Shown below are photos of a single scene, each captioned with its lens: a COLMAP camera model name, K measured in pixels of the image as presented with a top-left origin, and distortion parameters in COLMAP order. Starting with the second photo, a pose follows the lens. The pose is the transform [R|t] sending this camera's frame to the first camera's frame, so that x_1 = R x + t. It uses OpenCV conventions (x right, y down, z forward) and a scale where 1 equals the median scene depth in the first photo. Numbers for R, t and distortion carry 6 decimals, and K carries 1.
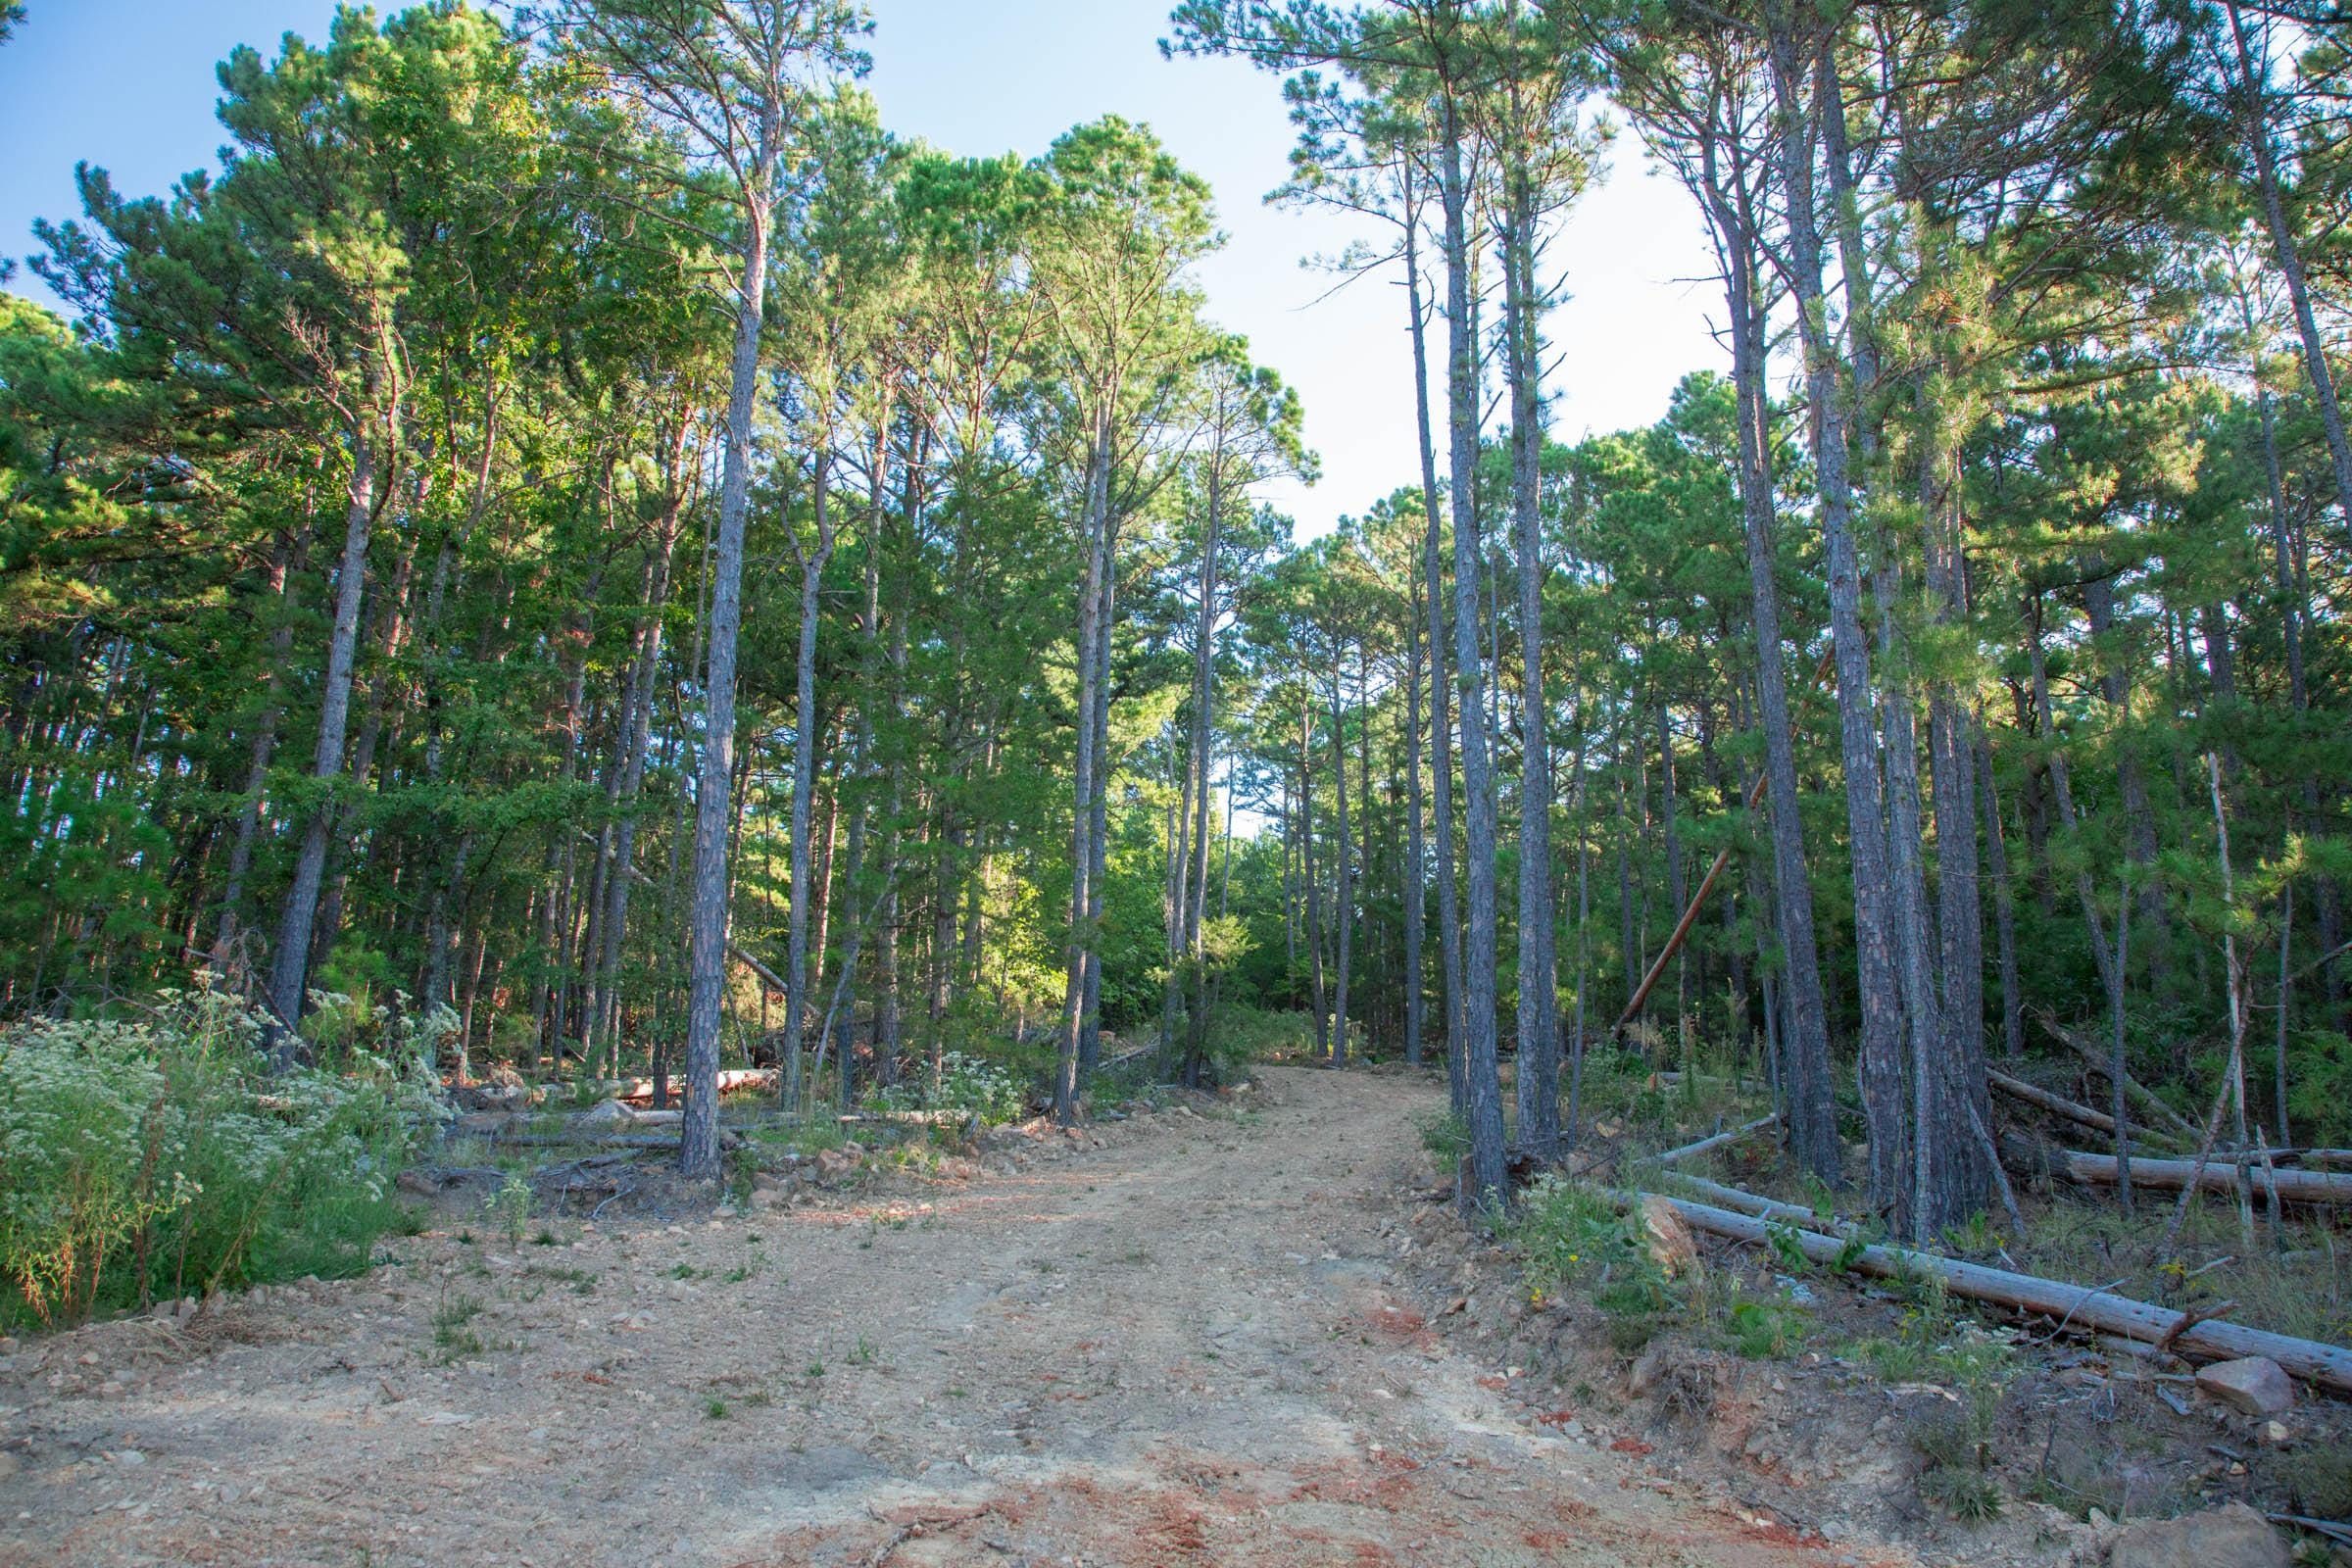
lens RADIAL K [[1619.1, 0, 1176.0], [0, 1619.1, 784.0], [0, 0, 1]] dist [-0.103418, 0.061443]
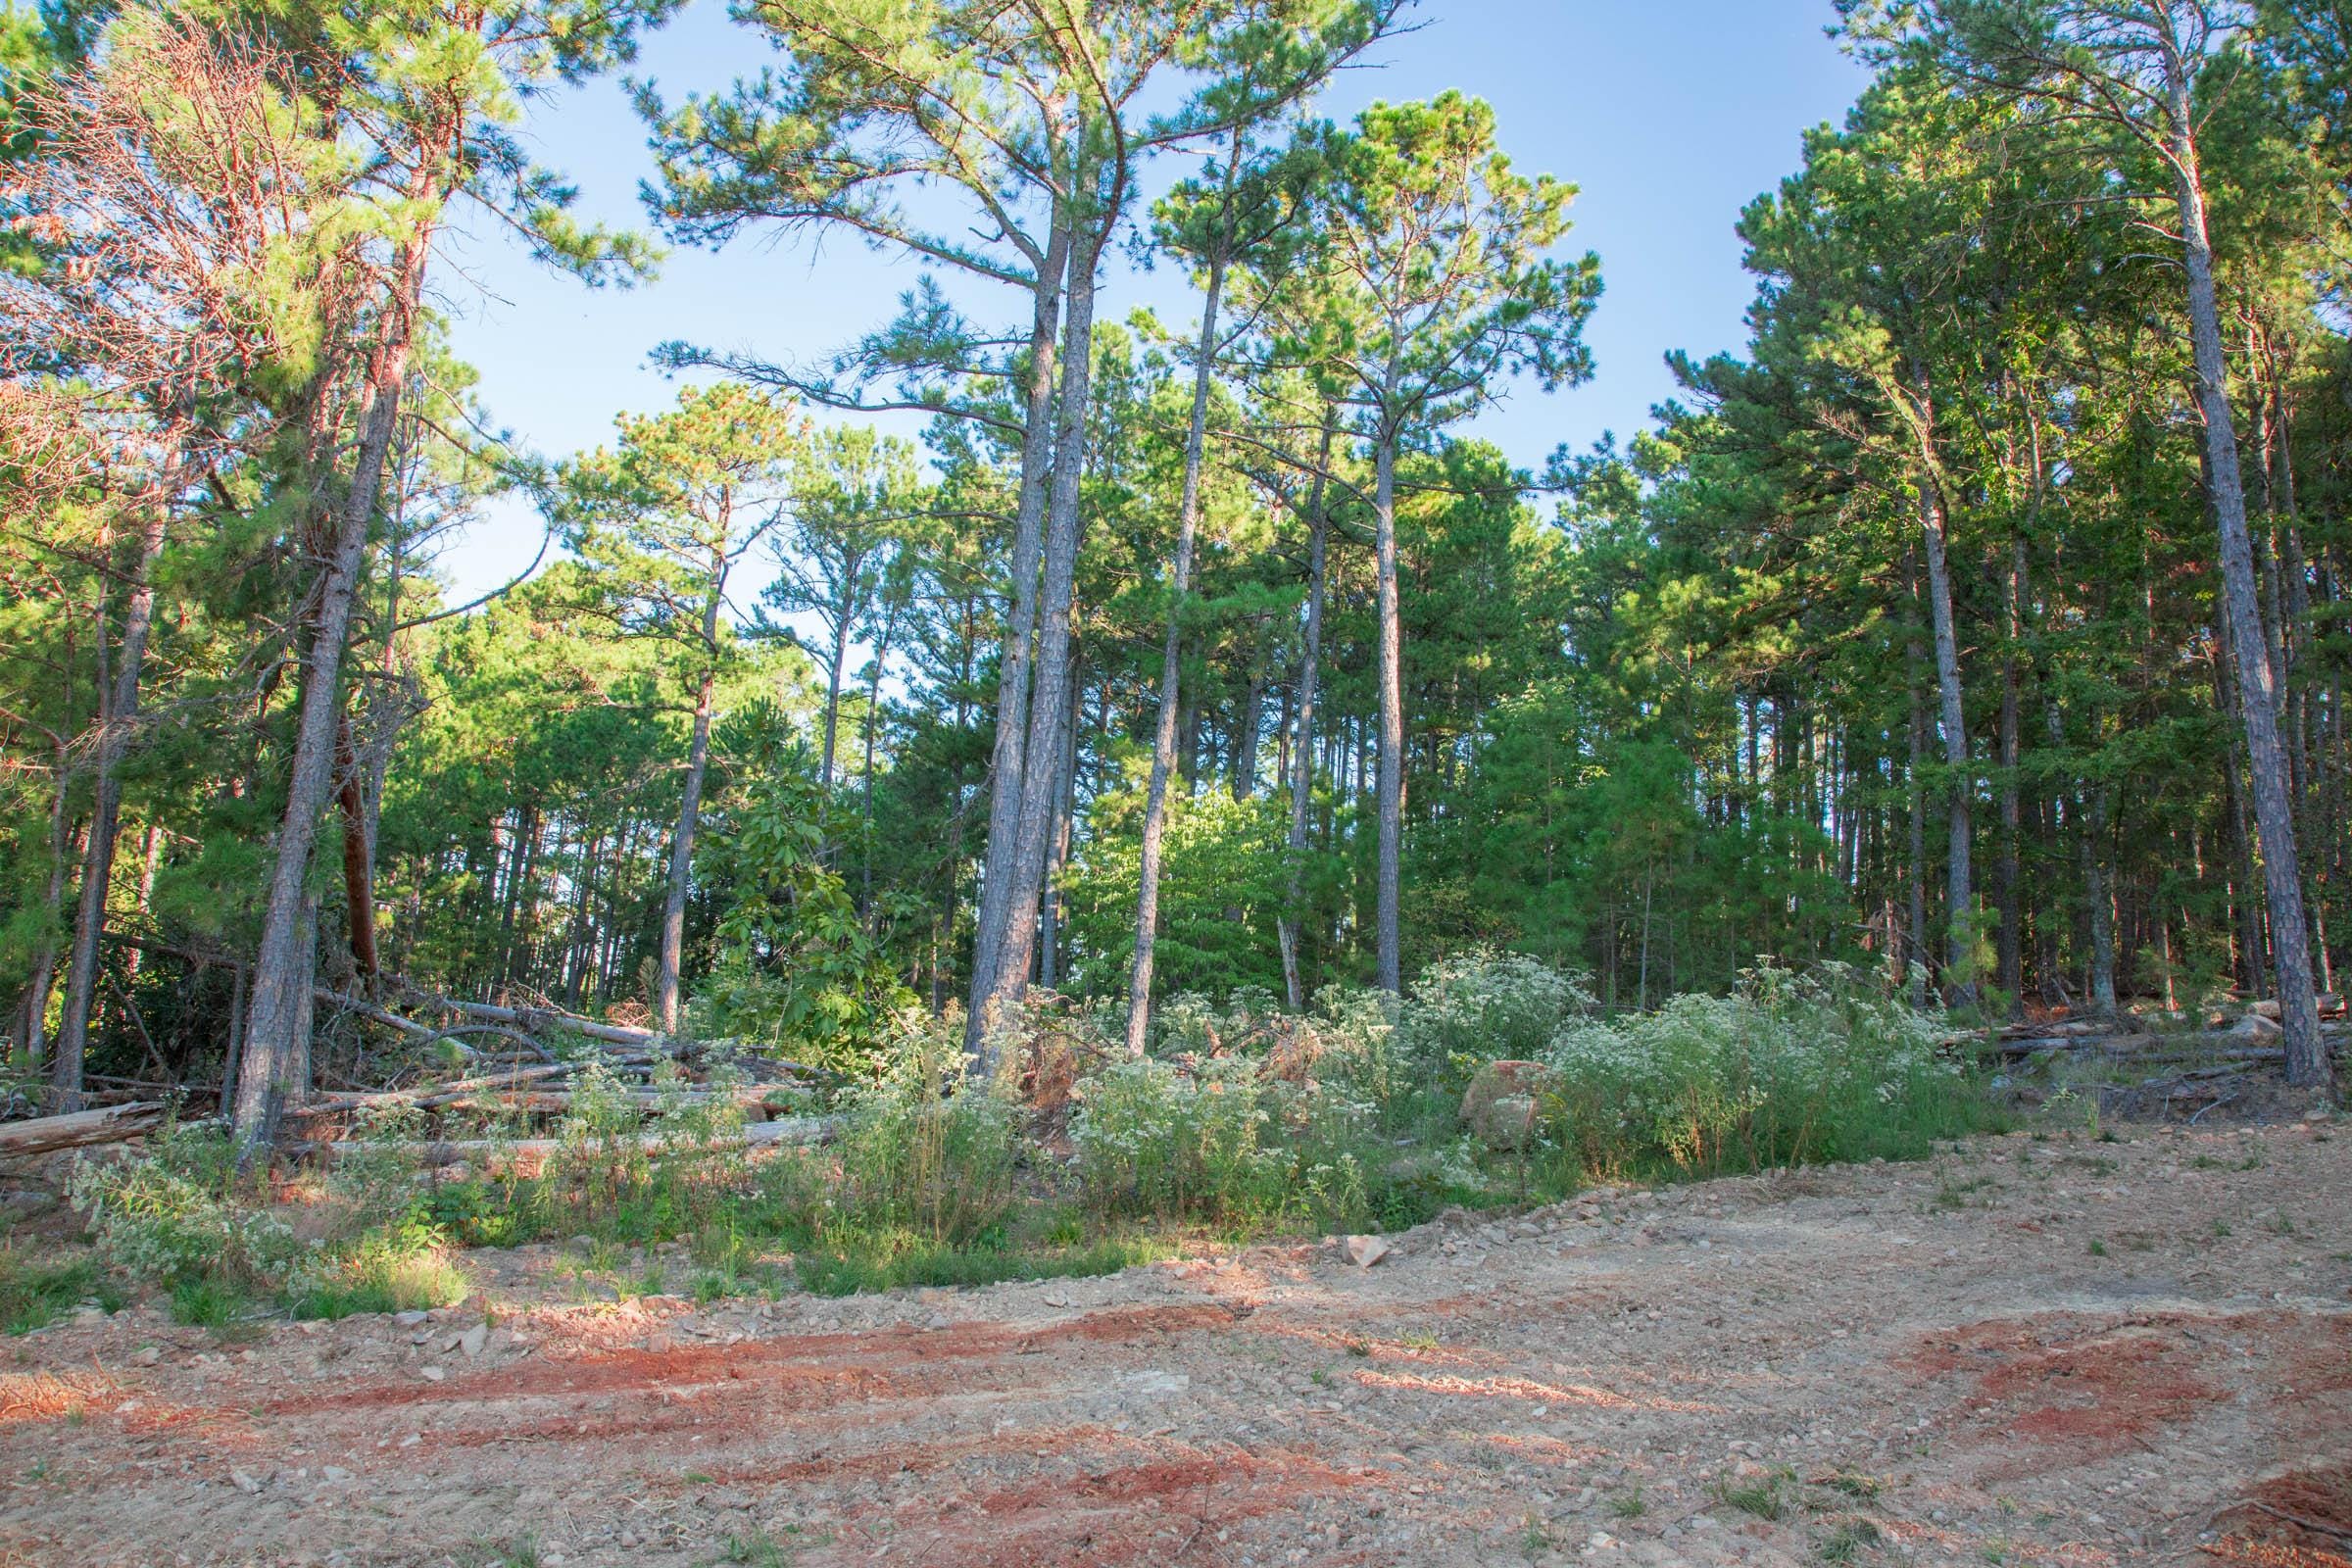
lens RADIAL K [[1619.1, 0, 1176.0], [0, 1619.1, 784.0], [0, 0, 1]] dist [-0.103418, 0.061443]
pose [[0.483812, -0.169232, -0.858654, 0.217856], [0.203183, 0.976038, -0.077883, -0.017089], [0.851260, -0.136783, 0.506604, -0.111707]]
